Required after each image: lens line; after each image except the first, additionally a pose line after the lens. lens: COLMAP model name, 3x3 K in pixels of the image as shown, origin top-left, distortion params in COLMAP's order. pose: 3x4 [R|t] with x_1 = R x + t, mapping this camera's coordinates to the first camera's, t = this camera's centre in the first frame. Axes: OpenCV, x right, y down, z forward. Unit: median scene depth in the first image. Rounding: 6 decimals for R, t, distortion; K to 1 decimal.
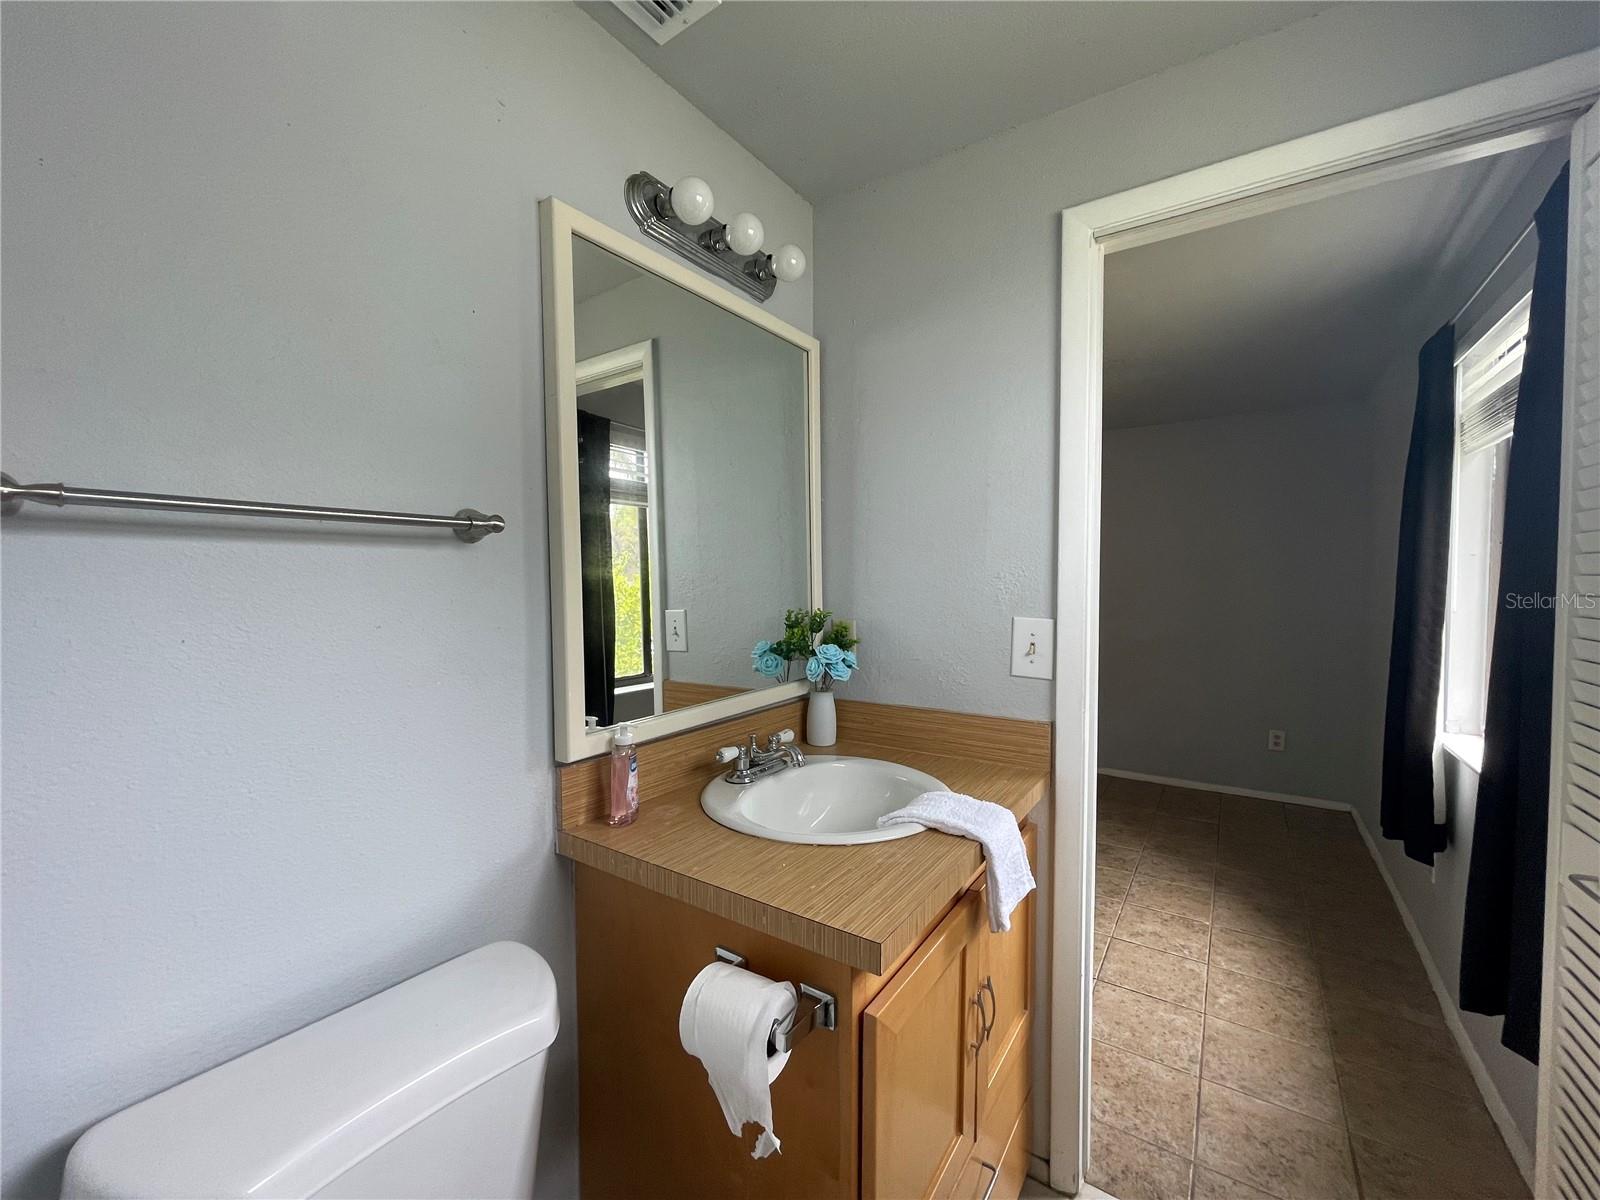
lens RADIAL K [[666.4, 0, 789.0], [0, 666.4, 604.7], [0, 0, 1]] dist [-0.001162, -0.000390]
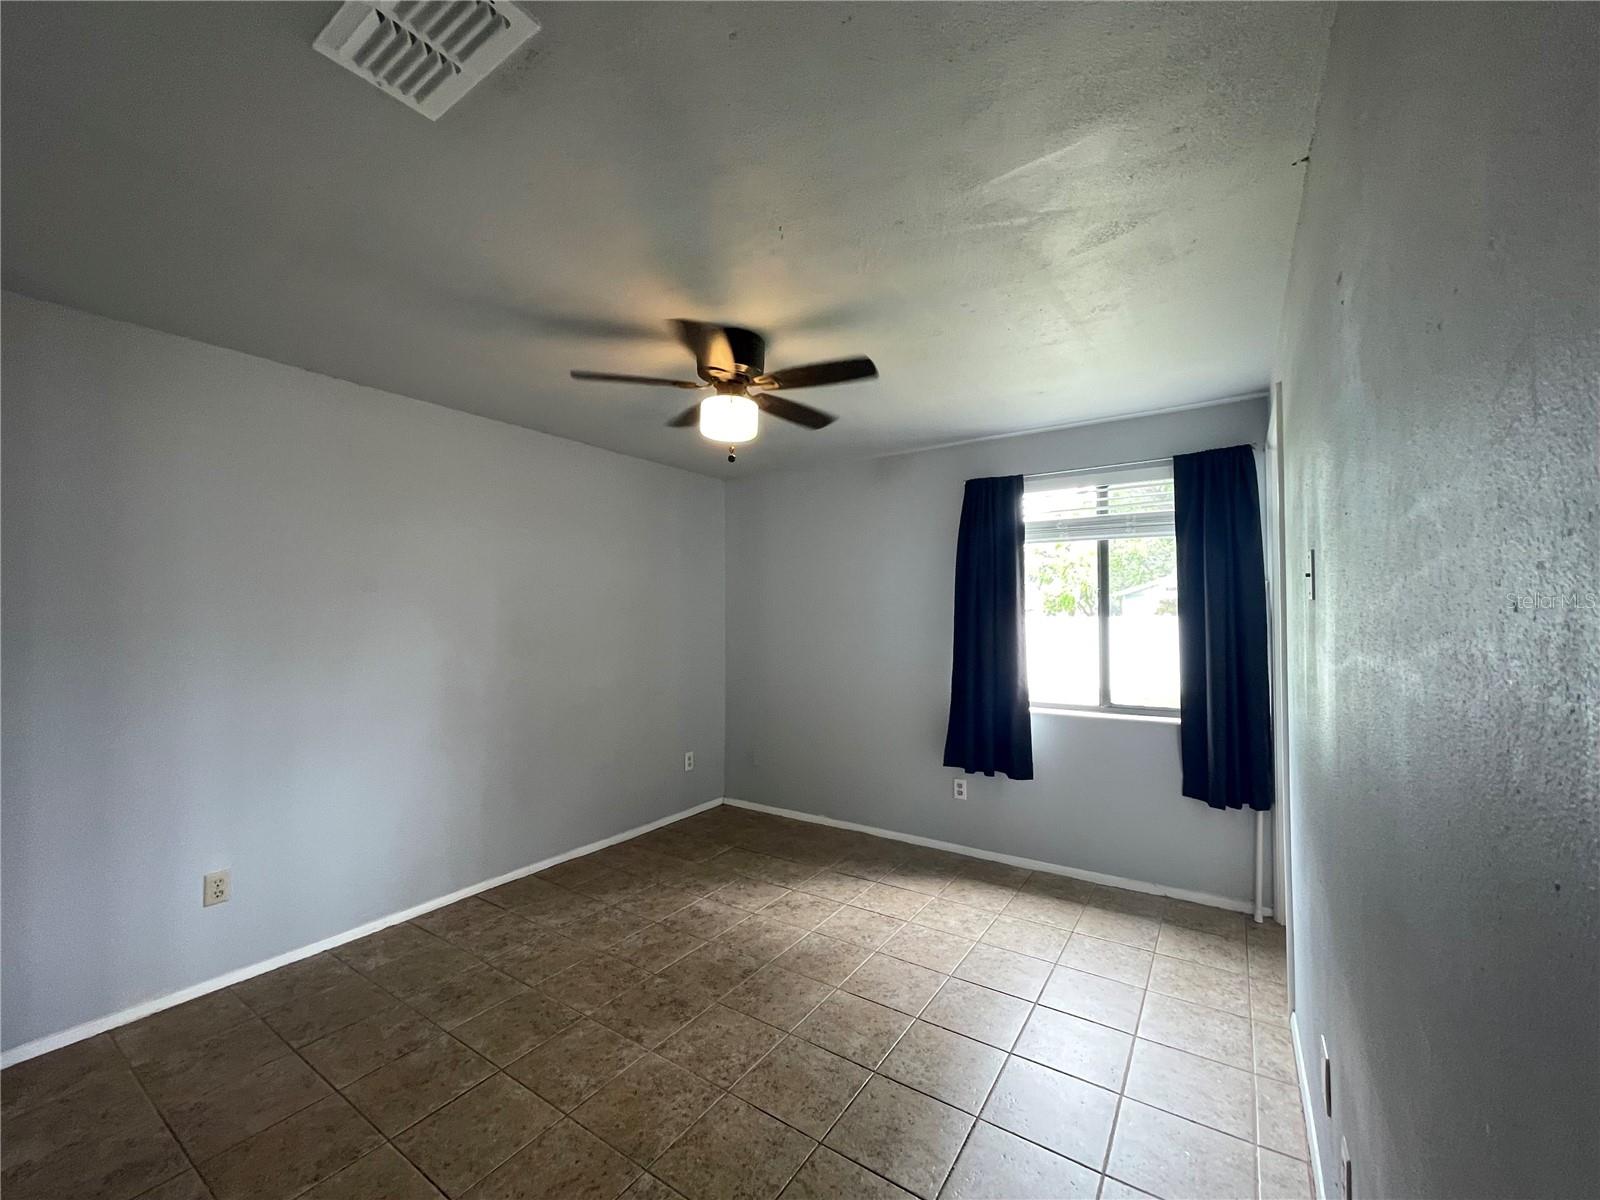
lens RADIAL K [[666.4, 0, 798.8], [0, 666.4, 604.9], [0, 0, 1]] dist [-0.001162, -0.000390]
pose [[-0.042918, 0.024730, 0.998772, -0.449746], [0.042306, 0.998842, -0.022914, -0.027052], [-0.998182, 0.041270, -0.043915, 0.988061]]
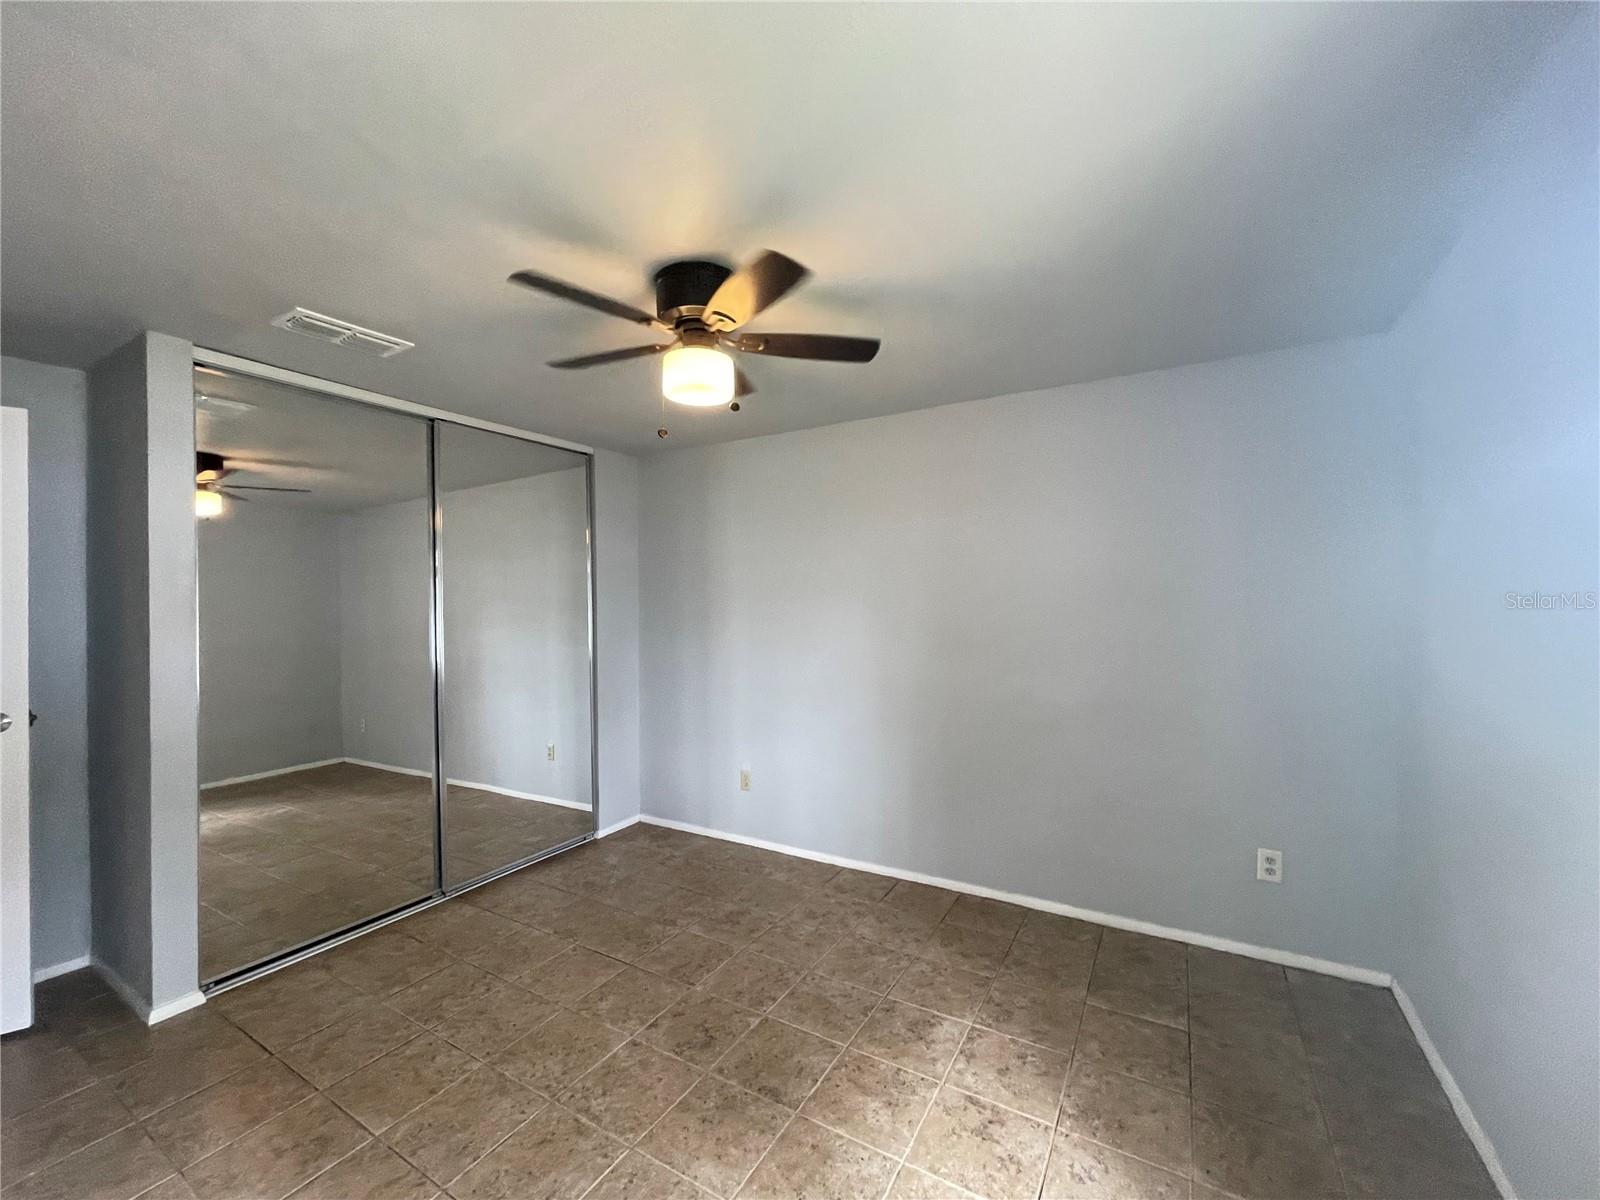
lens RADIAL K [[666.4, 0, 804.4], [0, 666.4, 598.0], [0, 0, 1]] dist [-0.001162, -0.000390]
pose [[0.996770, 0.001871, 0.080287, 0.282164], [0.002071, 0.998797, -0.048993, -0.020887], [-0.080282, 0.049001, 0.995567, 0.459550]]
